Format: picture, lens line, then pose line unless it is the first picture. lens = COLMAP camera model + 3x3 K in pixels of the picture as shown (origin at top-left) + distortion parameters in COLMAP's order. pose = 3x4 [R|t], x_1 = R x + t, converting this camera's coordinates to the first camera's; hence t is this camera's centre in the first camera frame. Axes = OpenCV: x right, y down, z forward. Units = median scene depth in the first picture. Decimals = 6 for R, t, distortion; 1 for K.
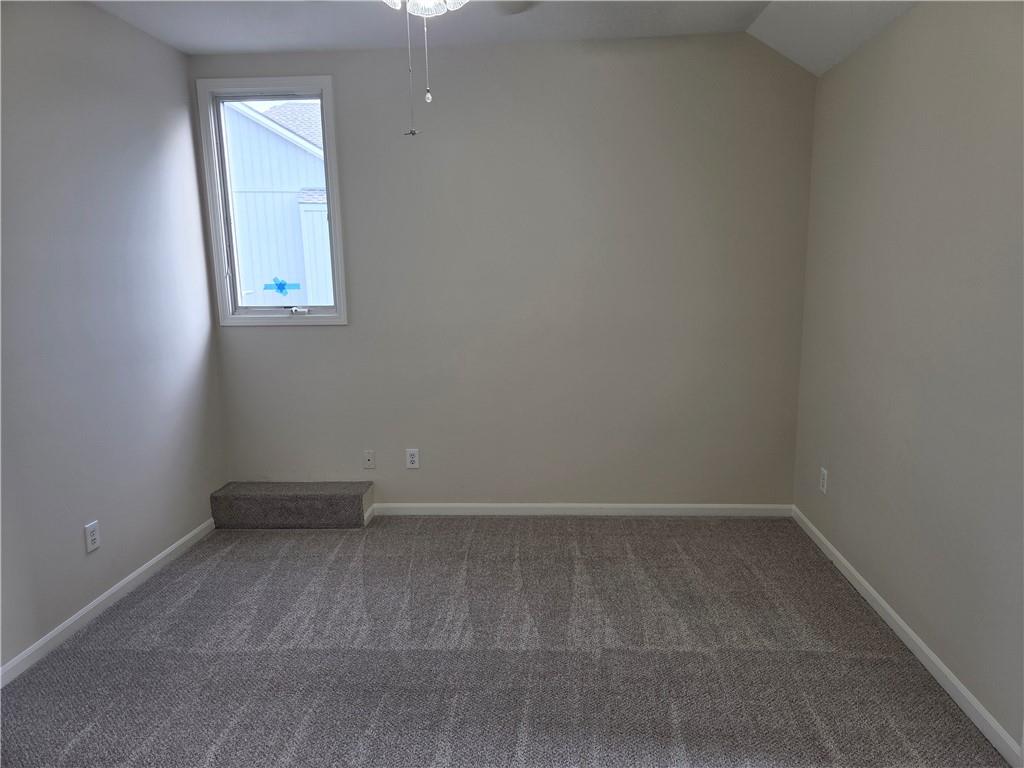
lens RADIAL K [[687.3, 0, 509.6], [0, 687.3, 388.1], [0, 0, 1]] dist [0.072404, -0.050358]
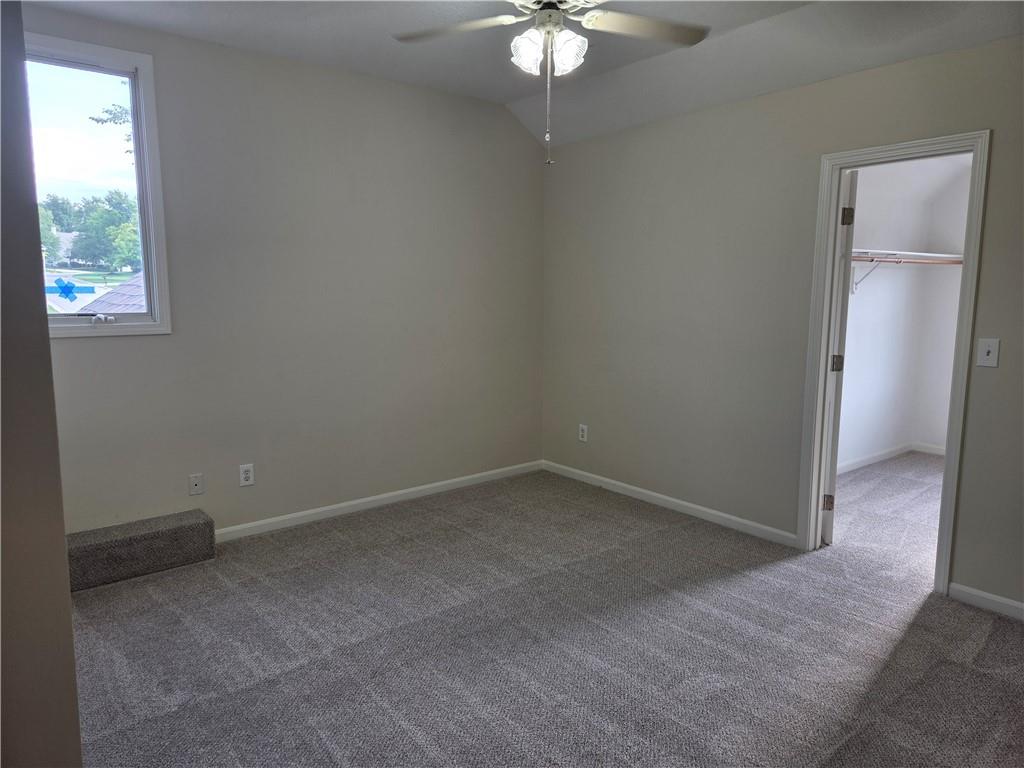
lens RADIAL K [[687.3, 0, 507.2], [0, 687.3, 381.4], [0, 0, 1]] dist [0.072404, -0.050358]
pose [[0.737383, -0.072331, 0.671591, -0.524570], [0.105062, 0.994431, -0.008253, 0.021678], [-0.667254, 0.076644, 0.740876, 0.055981]]
